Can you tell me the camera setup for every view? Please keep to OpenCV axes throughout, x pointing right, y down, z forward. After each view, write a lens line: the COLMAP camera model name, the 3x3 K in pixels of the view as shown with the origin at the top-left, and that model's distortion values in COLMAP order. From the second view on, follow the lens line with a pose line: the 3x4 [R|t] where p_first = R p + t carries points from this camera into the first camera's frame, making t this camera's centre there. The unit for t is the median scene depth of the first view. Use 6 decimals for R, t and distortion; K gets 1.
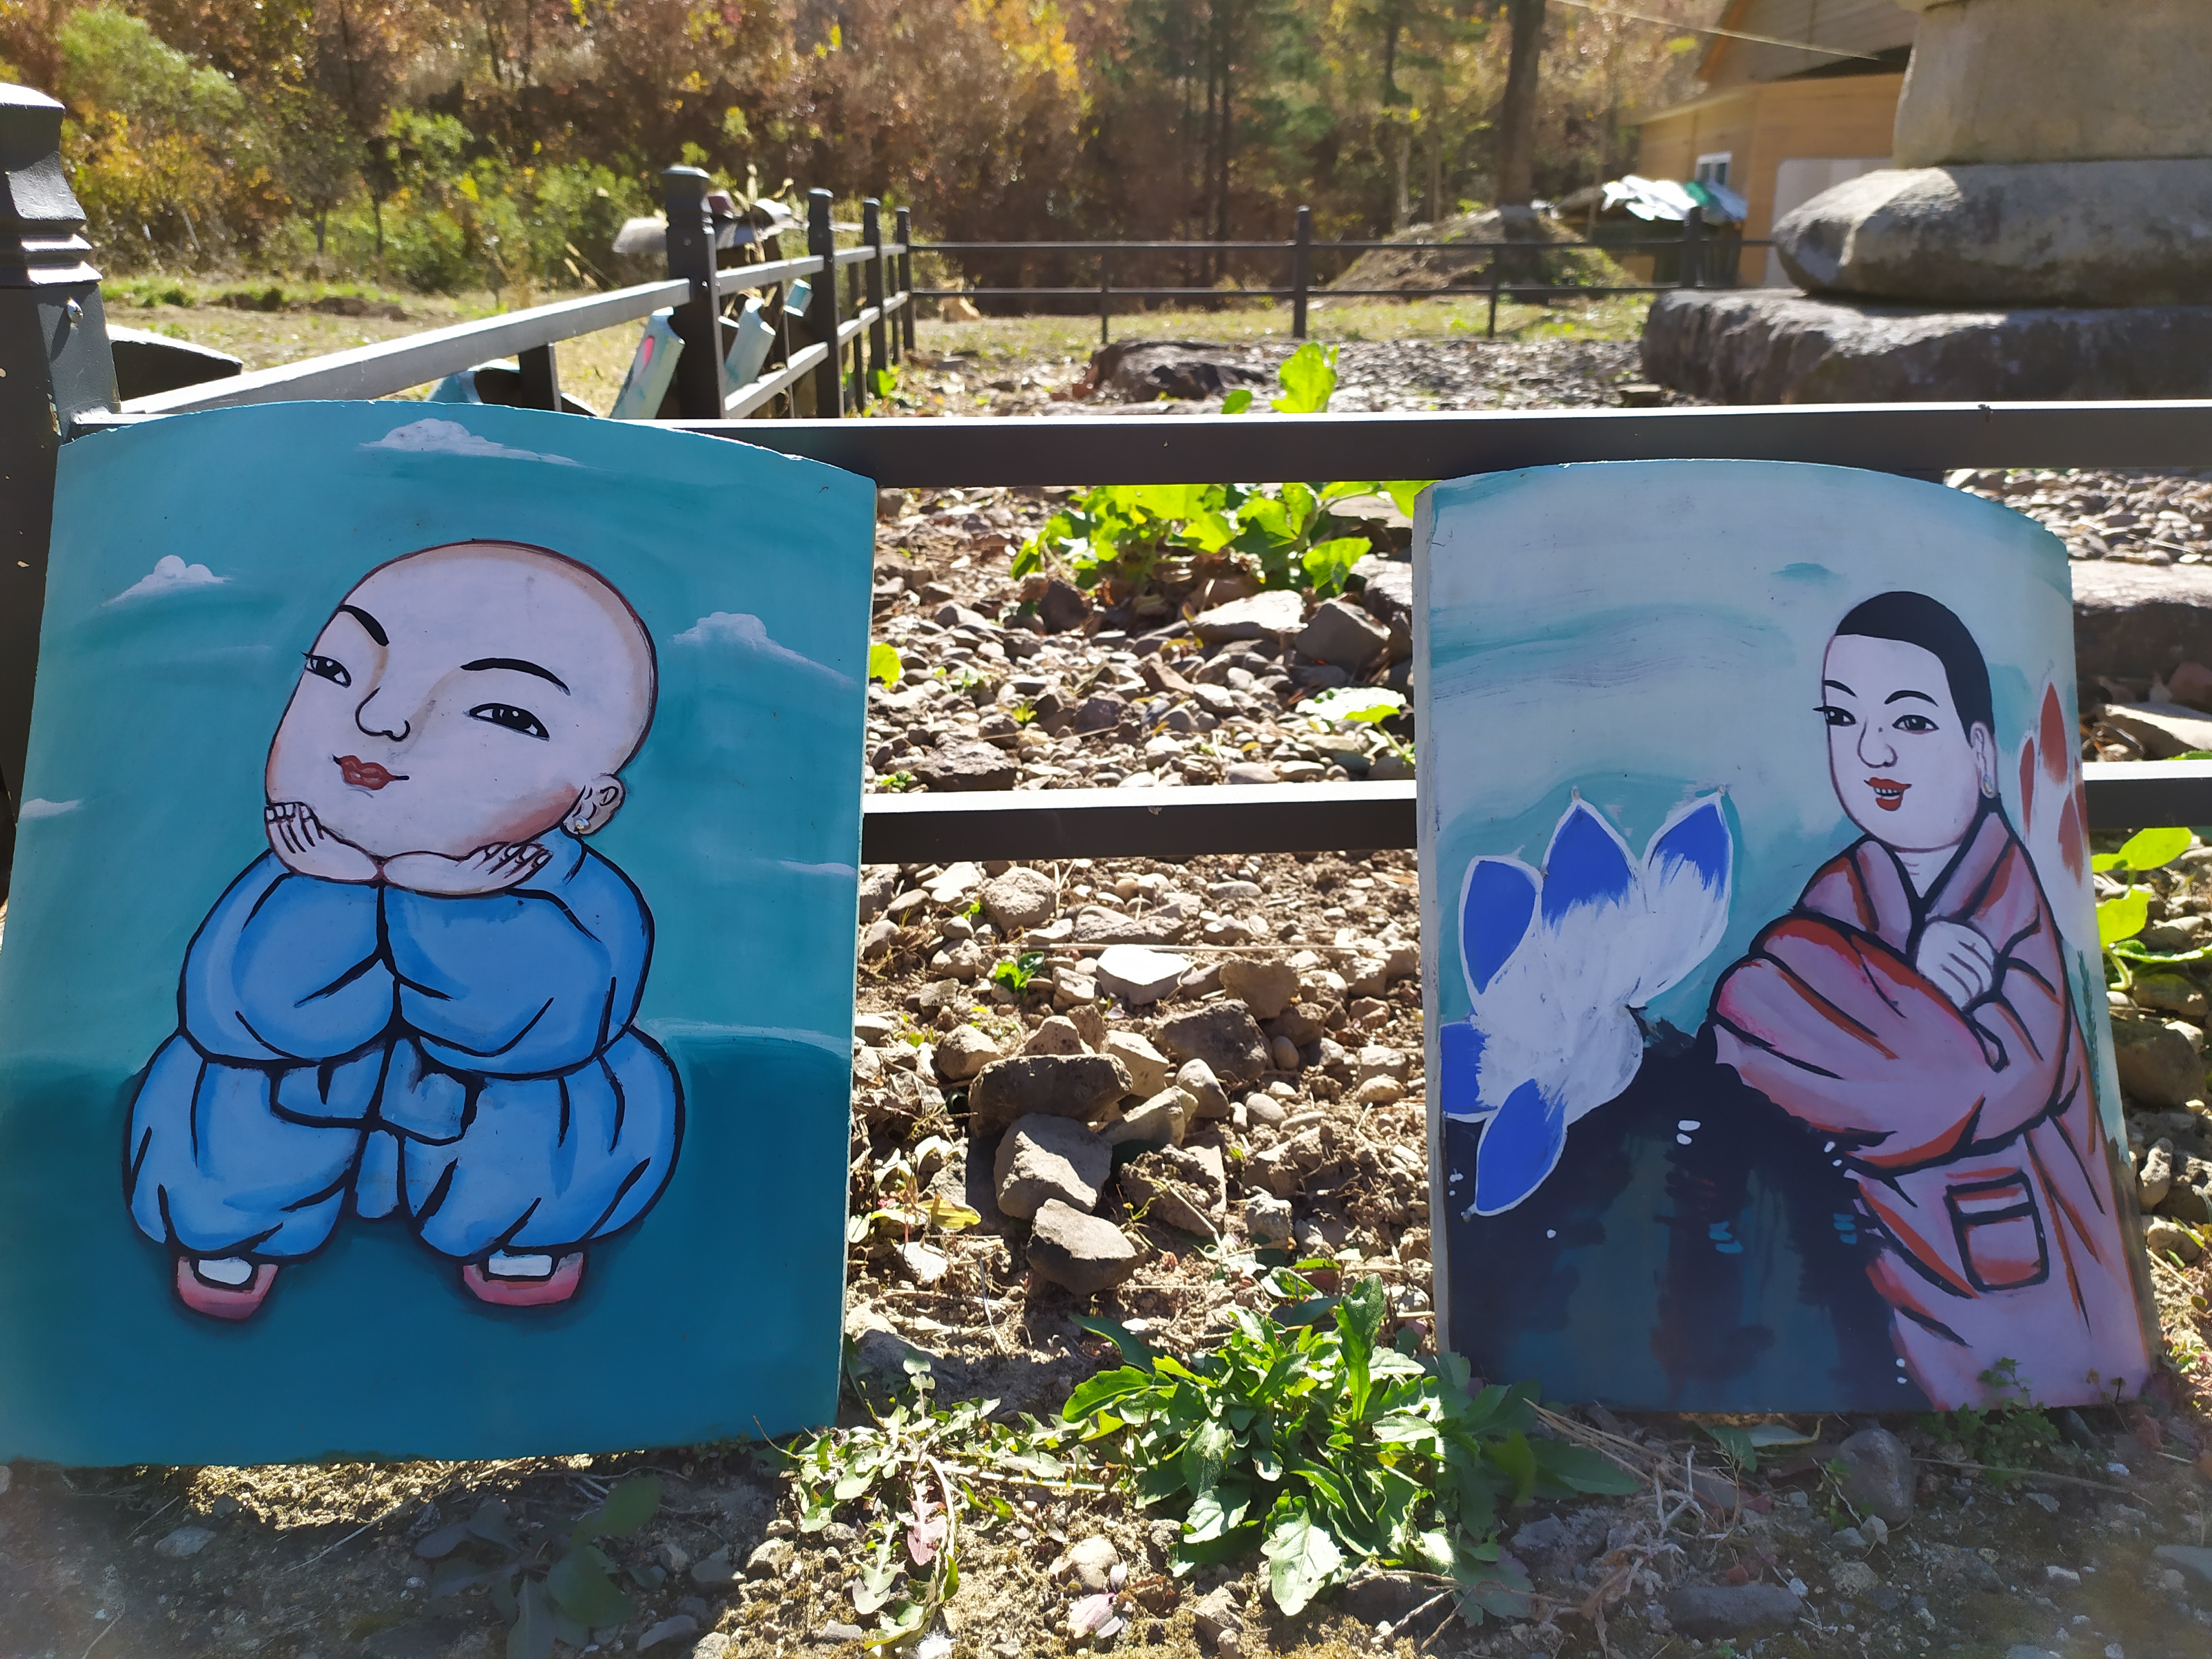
lens RADIAL K [[1665.8, 0, 1106.0], [0, 1665.8, 829.5], [0, 0, 1]] dist [0.049257, -0.050719]
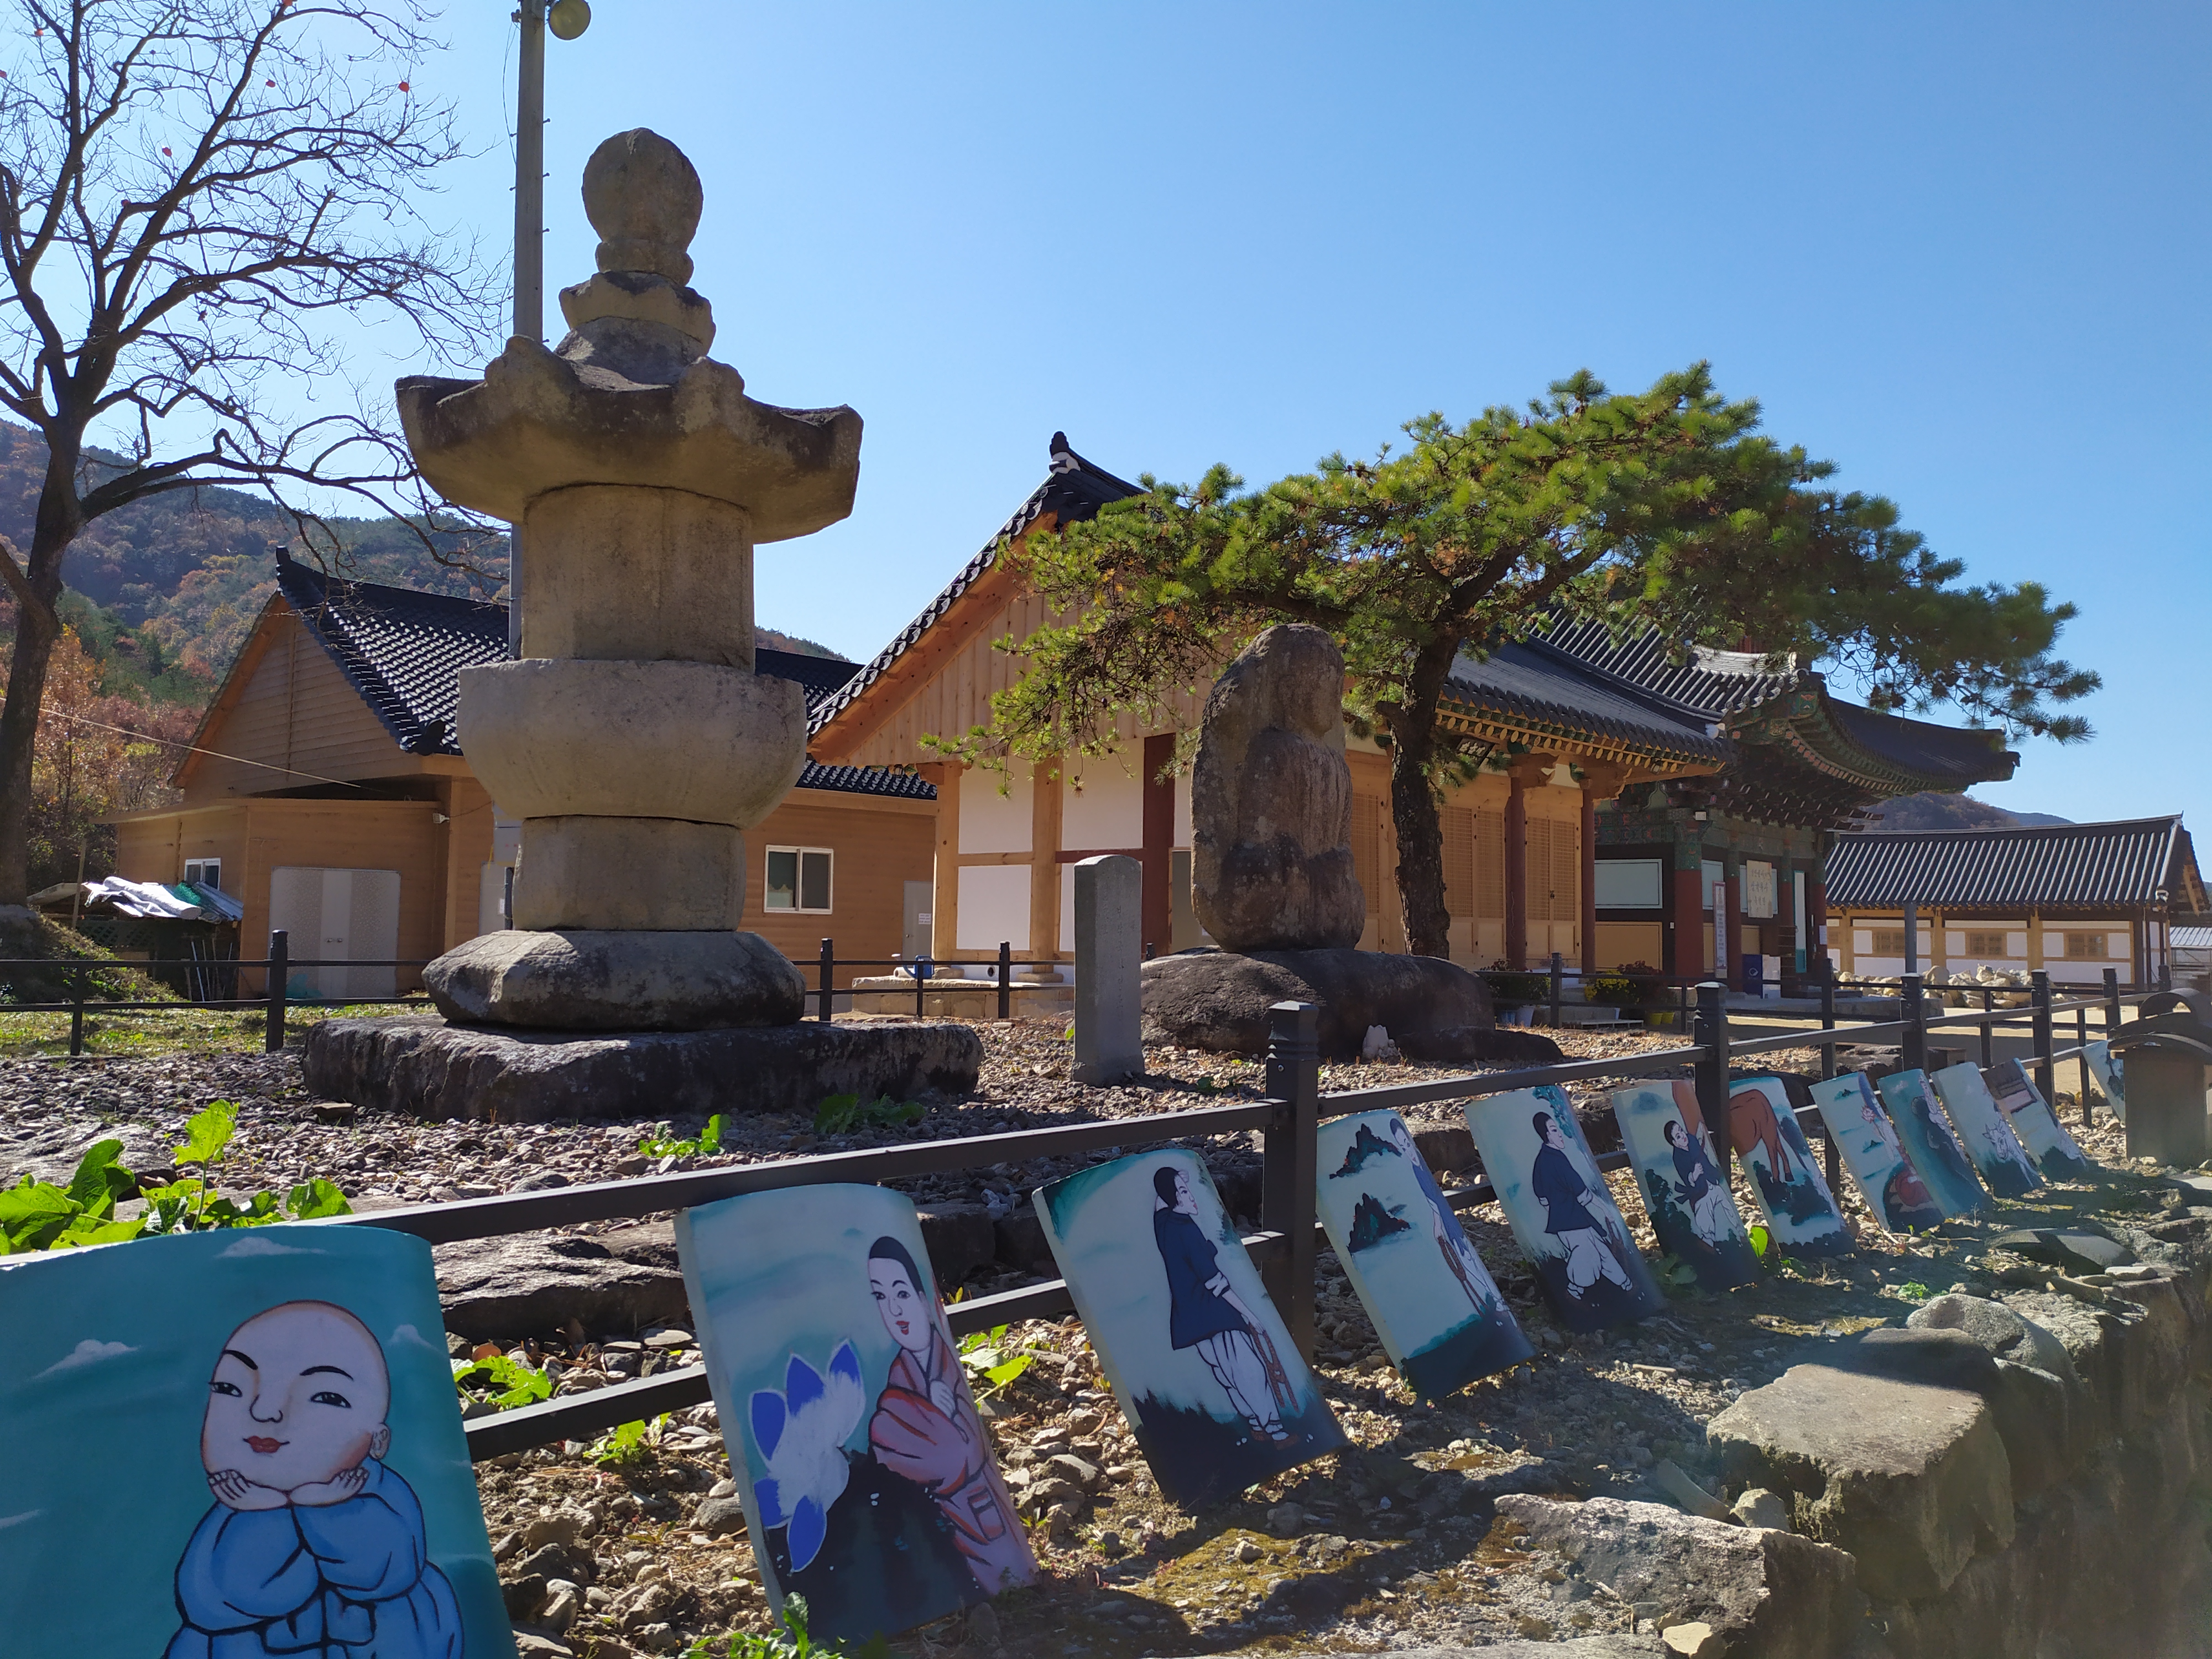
lens RADIAL K [[1665.8, 0, 1106.0], [0, 1665.8, 829.5], [0, 0, 1]] dist [0.049257, -0.050719]
pose [[0.676217, 0.061847, 0.734102, -1.085408], [0.228203, 0.929872, -0.288550, 0.070531], [-0.700467, 0.362646, 0.614682, -0.842045]]
